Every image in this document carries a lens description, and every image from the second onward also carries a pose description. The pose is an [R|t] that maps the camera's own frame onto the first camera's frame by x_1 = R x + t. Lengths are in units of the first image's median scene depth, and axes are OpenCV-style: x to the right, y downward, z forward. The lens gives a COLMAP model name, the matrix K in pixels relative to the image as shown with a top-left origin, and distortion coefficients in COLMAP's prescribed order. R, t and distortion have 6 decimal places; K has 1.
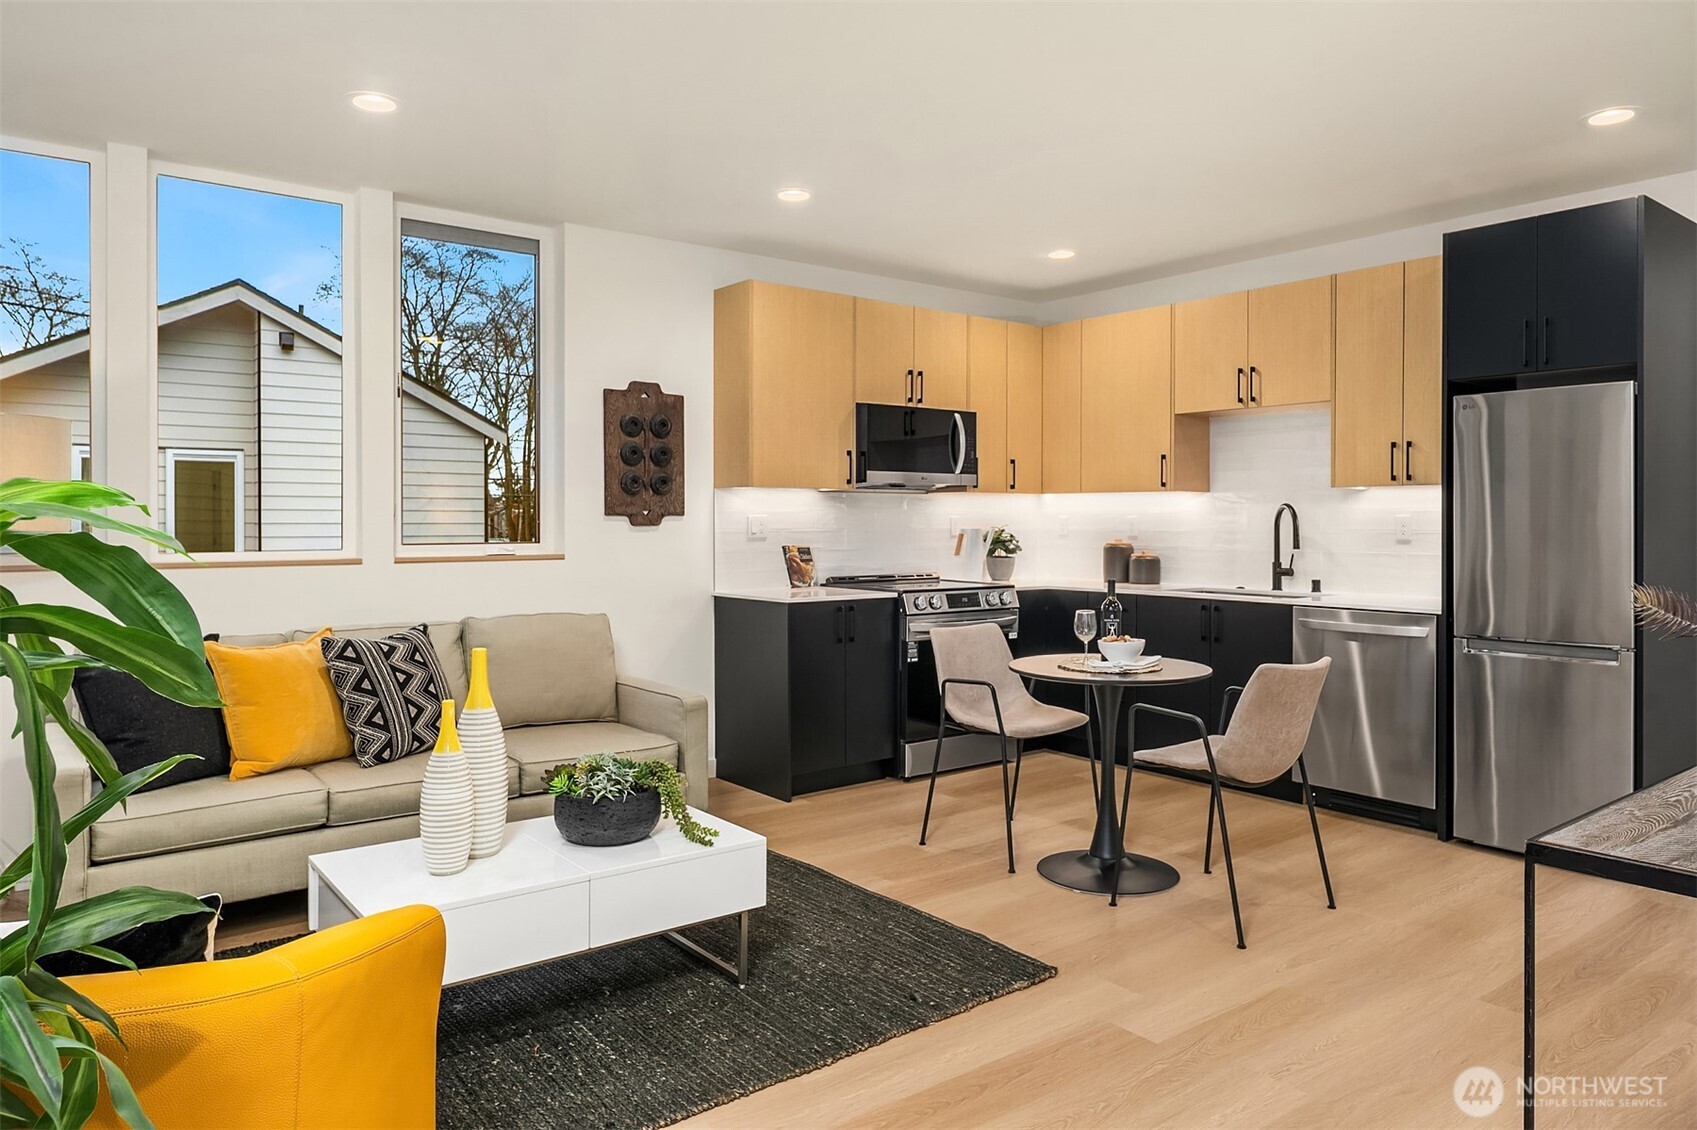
lens RADIAL K [[1102.1, 0, 842.8], [0, 1102.1, 529.1], [0, 0, 1]] dist [0.001417, -0.000315]
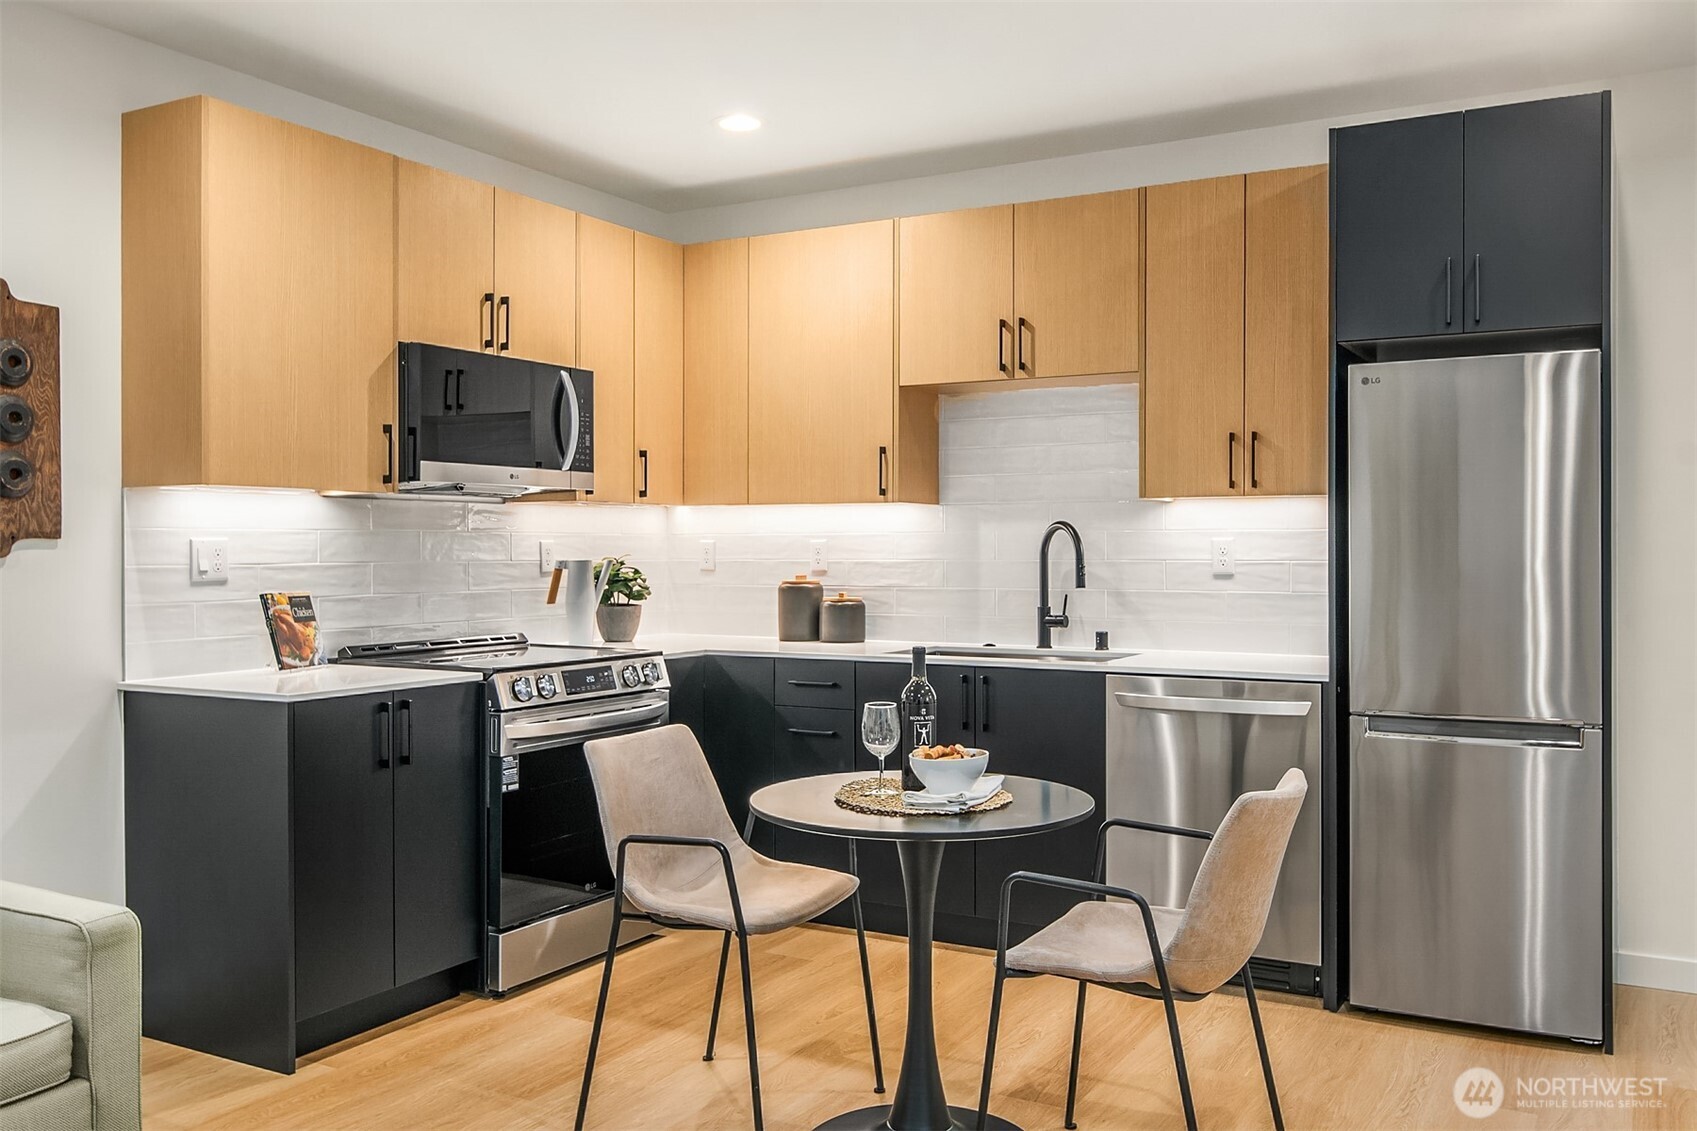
lens RADIAL K [[1414.8, 0, 856.1], [0, 1414.8, 555.0], [0, 0, 1]] dist [-0.001552, -0.014477]
pose [[0.920468, -0.004062, 0.390797, -0.057457], [0.005105, 0.999986, -0.001629, -0.001569], [-0.390785, 0.003494, 0.920476, 0.235804]]
